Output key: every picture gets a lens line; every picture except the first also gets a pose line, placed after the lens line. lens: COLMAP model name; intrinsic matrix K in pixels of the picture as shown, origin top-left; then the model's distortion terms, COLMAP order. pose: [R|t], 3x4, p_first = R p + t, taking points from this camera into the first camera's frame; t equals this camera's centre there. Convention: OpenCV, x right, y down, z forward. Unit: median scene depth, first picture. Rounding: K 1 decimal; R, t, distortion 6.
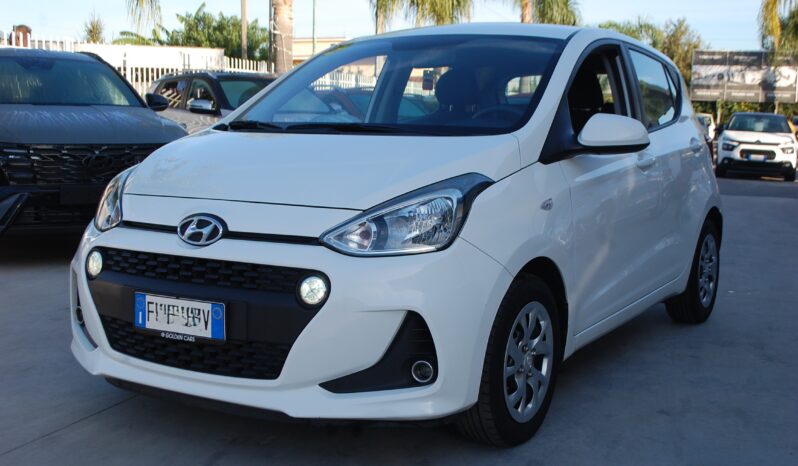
lens RADIAL K [[1033.5, 0, 399.0], [0, 1033.5, 233.0], [0, 0, 1]] dist [-0.071933, 0.002684]
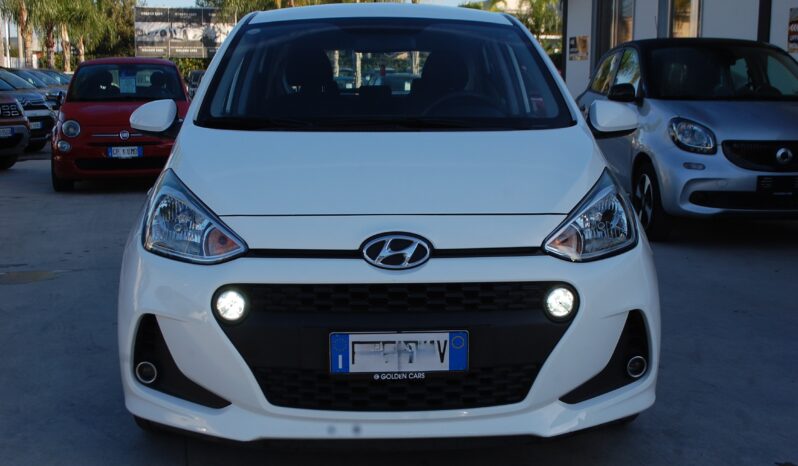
lens RADIAL K [[1033.5, 0, 399.0], [0, 1033.5, 233.0], [0, 0, 1]] dist [-0.071933, 0.002684]
pose [[0.838750, -0.098373, 0.535557, -0.094728], [0.074750, 0.995035, 0.065704, -0.010908], [-0.539362, -0.015077, 0.841939, 0.037392]]
